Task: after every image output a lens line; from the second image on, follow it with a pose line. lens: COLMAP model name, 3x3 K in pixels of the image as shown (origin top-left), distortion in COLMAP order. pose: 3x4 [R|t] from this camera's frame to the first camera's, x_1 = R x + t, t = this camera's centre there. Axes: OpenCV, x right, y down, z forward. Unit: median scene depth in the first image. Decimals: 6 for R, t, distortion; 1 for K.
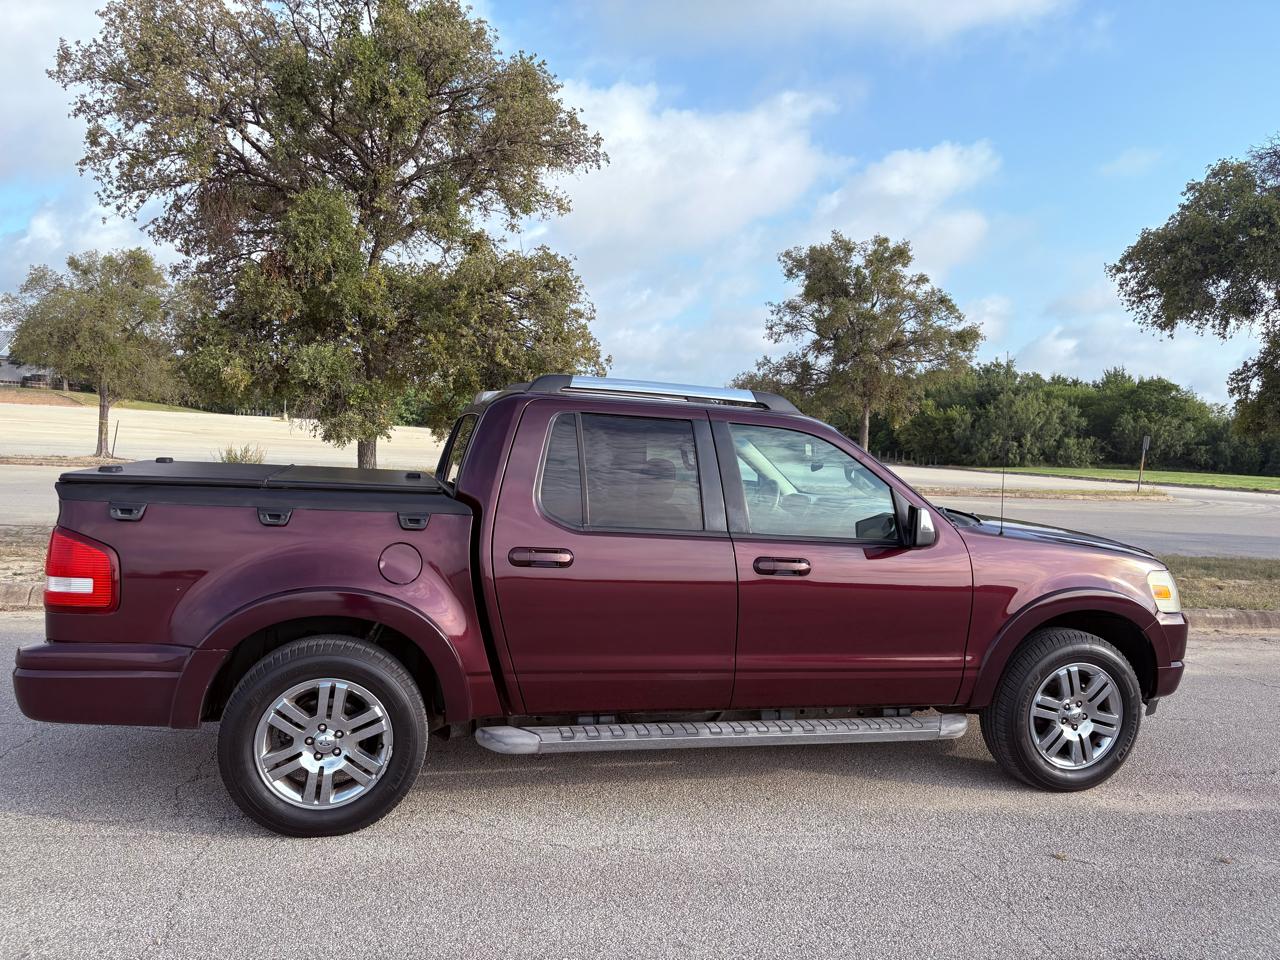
lens RADIAL K [[979.1, 0, 637.5], [0, 979.1, 481.8], [0, 0, 1]] dist [0.016502, -0.001191]
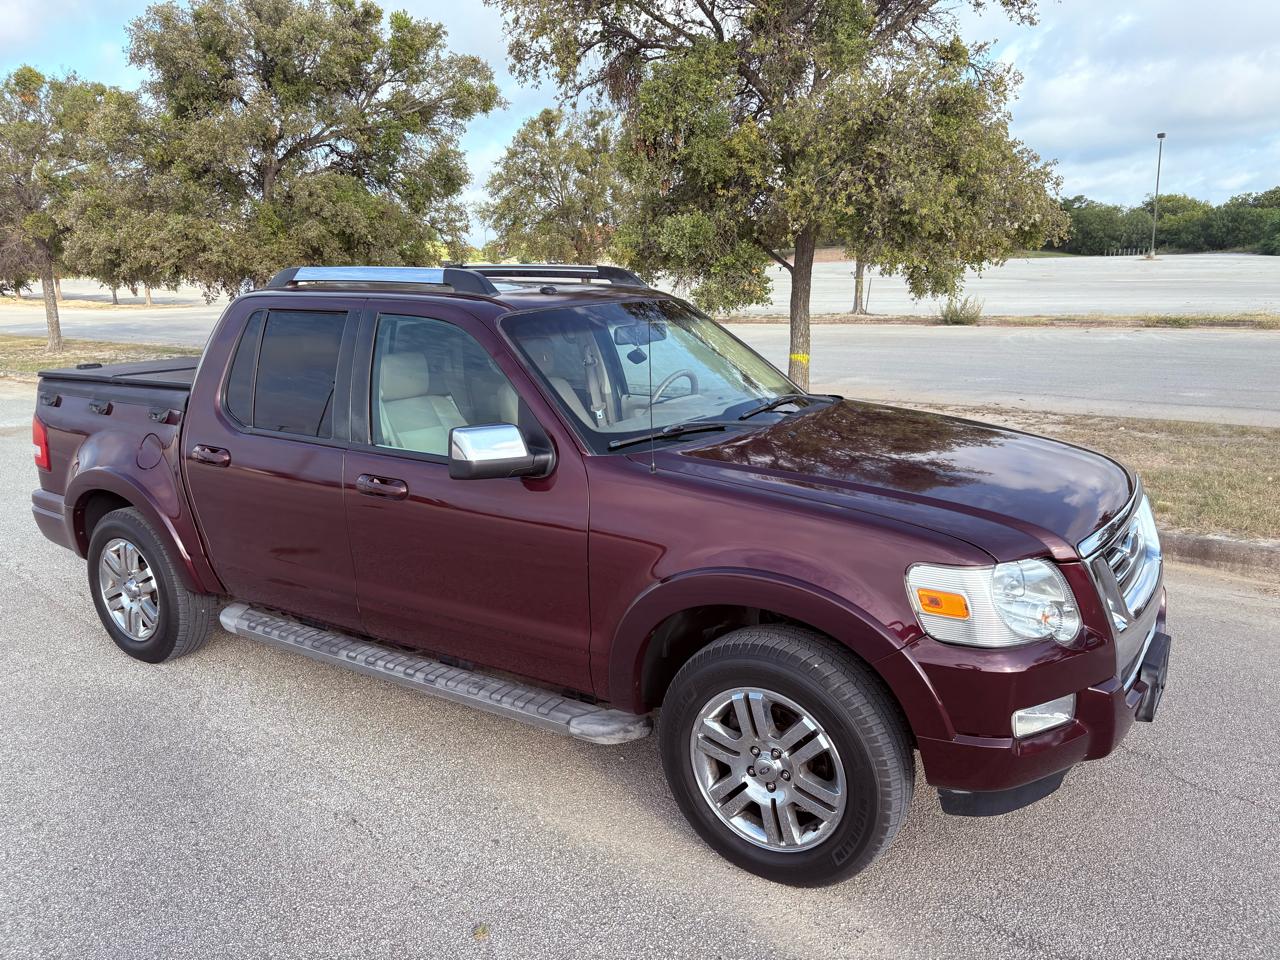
lens RADIAL K [[982.5, 0, 644.6], [0, 982.5, 487.8], [0, 0, 1]] dist [0.015623, -0.009299]
pose [[0.658531, 0.103030, -0.745467, 0.842776], [0.019490, 0.987917, 0.153756, -0.035438], [0.752301, -0.115783, 0.648566, 0.559361]]
